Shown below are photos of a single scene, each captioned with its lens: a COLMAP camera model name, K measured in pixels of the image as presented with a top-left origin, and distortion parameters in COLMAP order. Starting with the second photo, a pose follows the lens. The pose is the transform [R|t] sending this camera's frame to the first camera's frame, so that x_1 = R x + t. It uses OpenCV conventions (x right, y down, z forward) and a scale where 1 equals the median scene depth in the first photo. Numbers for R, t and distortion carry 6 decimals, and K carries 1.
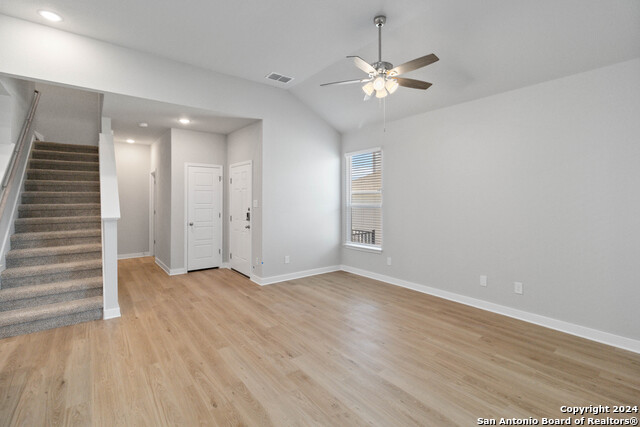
lens RADIAL K [[296.3, 0, 319.4], [0, 296.3, 196.2], [0, 0, 1]] dist [0.000538, -0.000448]
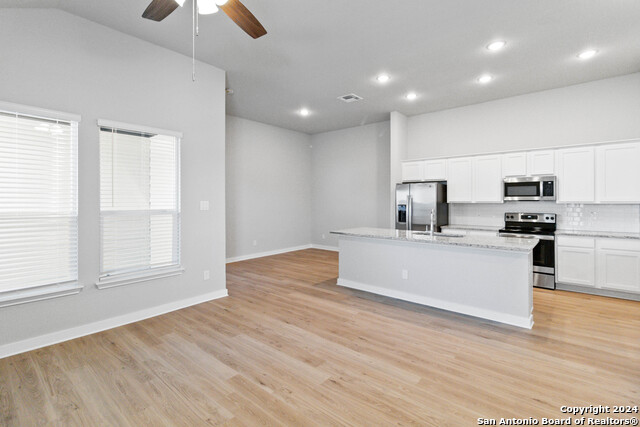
lens RADIAL K [[296.3, 0, 321.1], [0, 296.3, 208.7], [0, 0, 1]] dist [0.000538, -0.000448]
pose [[-0.976894, 0.008305, -0.213561, 0.066248], [0.004118, 0.999791, 0.020042, 0.010142], [0.213683, 0.018700, -0.976724, 1.026409]]
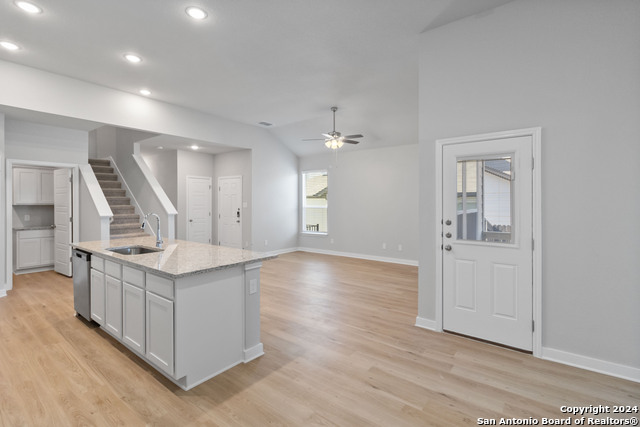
lens RADIAL K [[296.3, 0, 315.9], [0, 296.3, 197.7], [0, 0, 1]] dist [0.000538, -0.000448]
pose [[0.969701, 0.004037, 0.244262, -0.251652], [-0.003050, 0.999986, -0.004419, -0.007463], [-0.244276, 0.003540, 0.969699, -0.554697]]
